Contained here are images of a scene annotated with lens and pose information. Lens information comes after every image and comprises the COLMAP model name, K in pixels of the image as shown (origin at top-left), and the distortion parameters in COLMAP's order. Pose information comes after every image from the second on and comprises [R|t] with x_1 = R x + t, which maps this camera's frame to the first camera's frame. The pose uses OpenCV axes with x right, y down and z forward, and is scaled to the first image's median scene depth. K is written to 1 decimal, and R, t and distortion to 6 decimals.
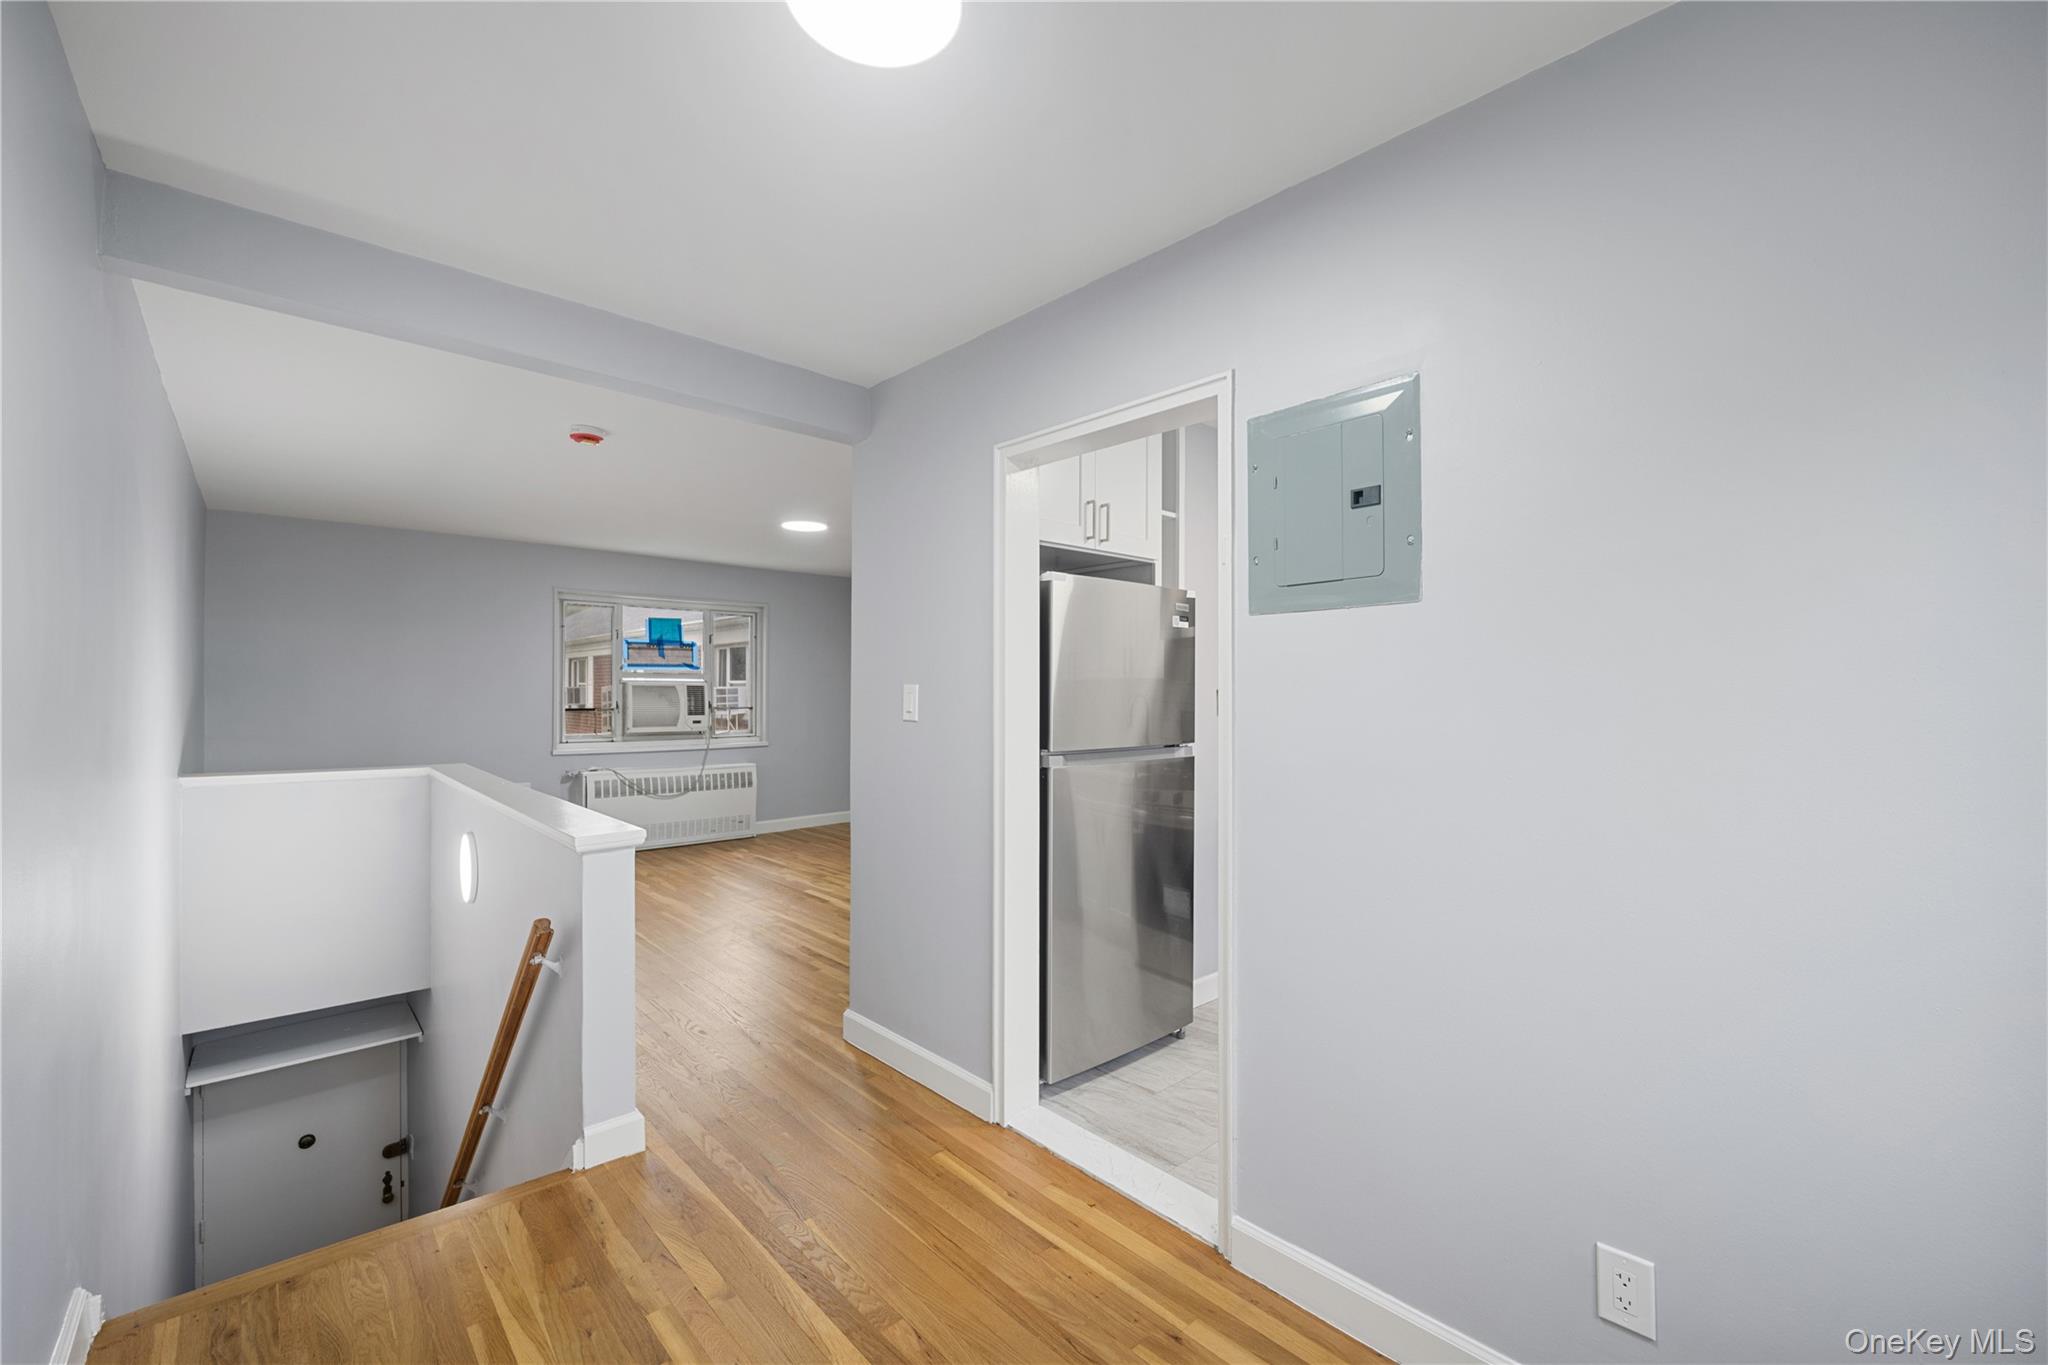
lens RADIAL K [[829.8, 0, 1017.4], [0, 829.8, 687.2], [0, 0, 1]] dist [-0.004129, -0.000354]
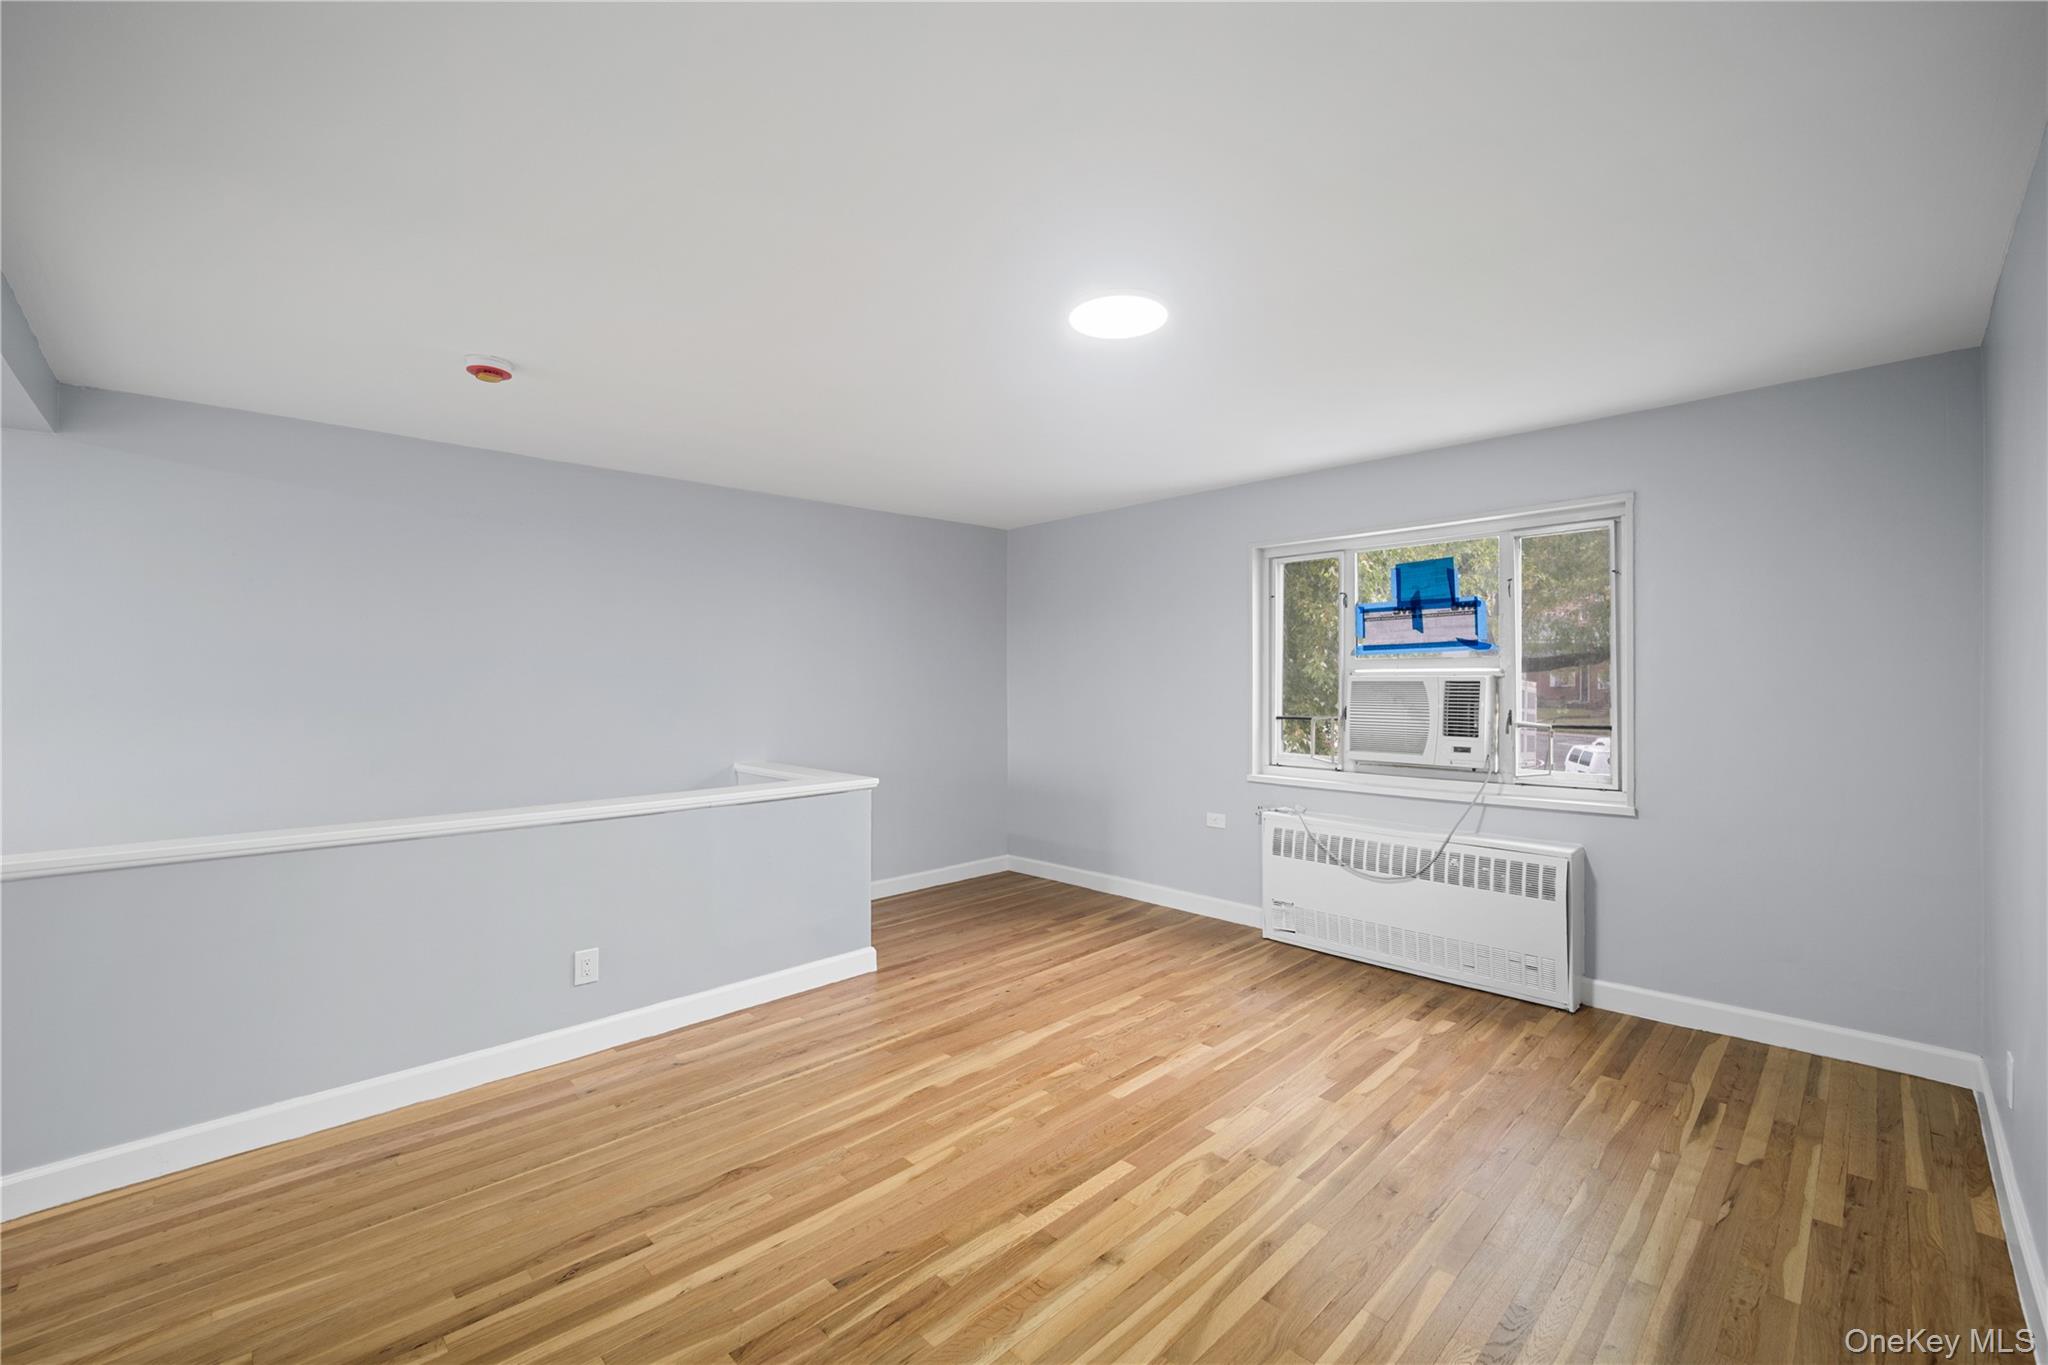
lens RADIAL K [[861.9, 0, 1041.3], [0, 861.9, 685.1], [0, 0, 1]] dist [-0.002695, -0.000233]
pose [[0.044567, 0.003259, -0.999001, 0.147789], [0.011648, 0.999925, 0.003782, -0.003882], [0.998938, -0.011805, 0.044526, 0.721472]]
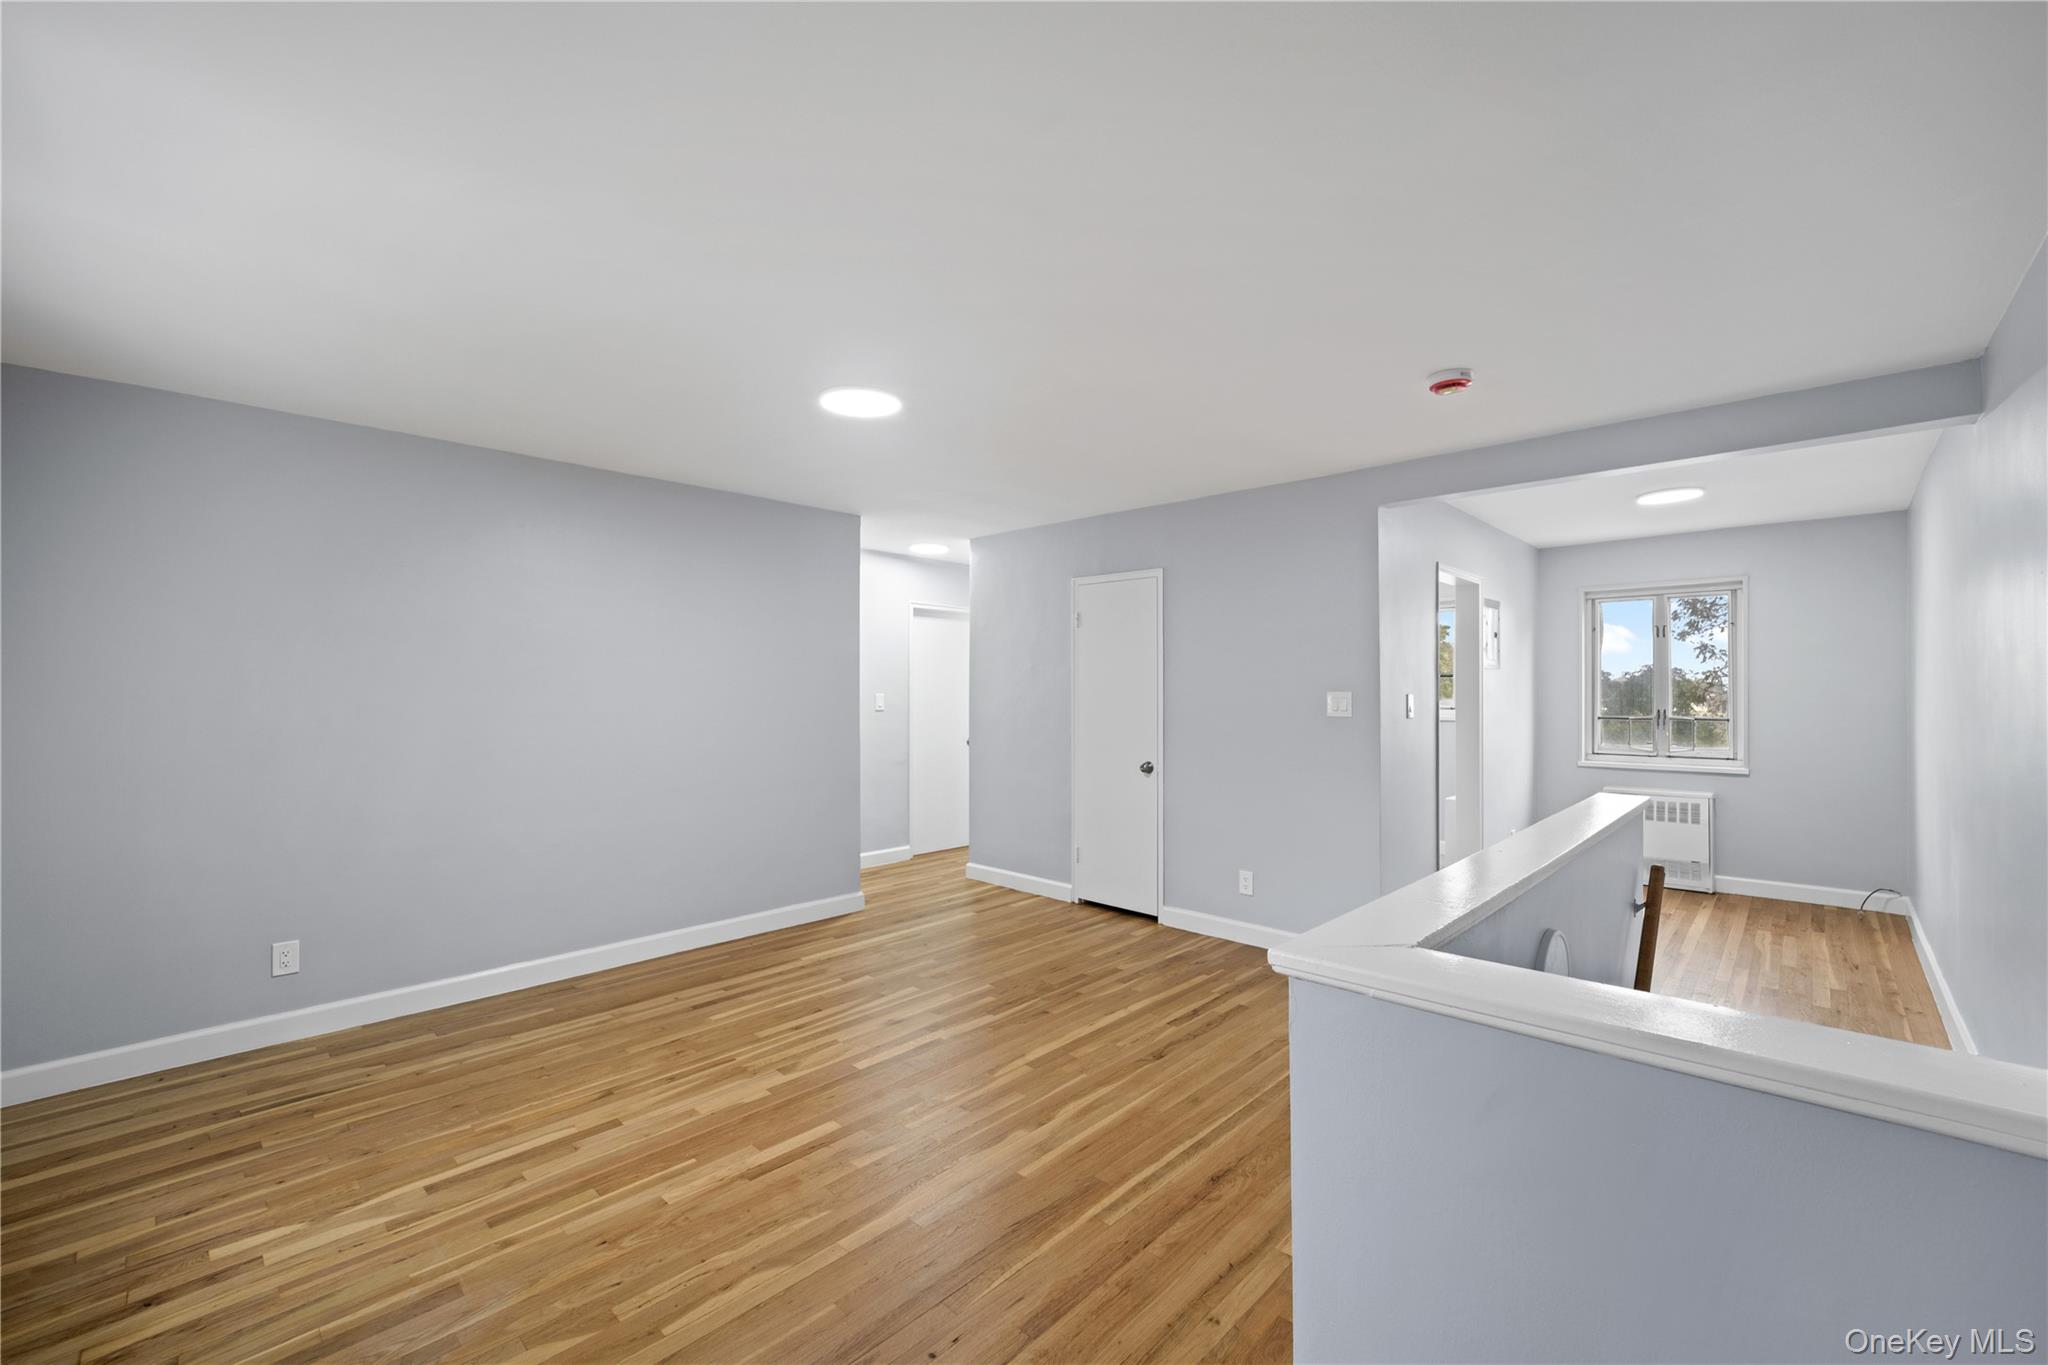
lens RADIAL K [[829.8, 0, 1017.4], [0, 829.8, 687.2], [0, 0, 1]] dist [-0.004129, -0.000354]
pose [[-0.052989, -0.002220, 0.998593, -0.631054], [-0.005169, 0.999985, 0.001949, -0.006146], [-0.998582, -0.005059, -0.053000, 0.710967]]
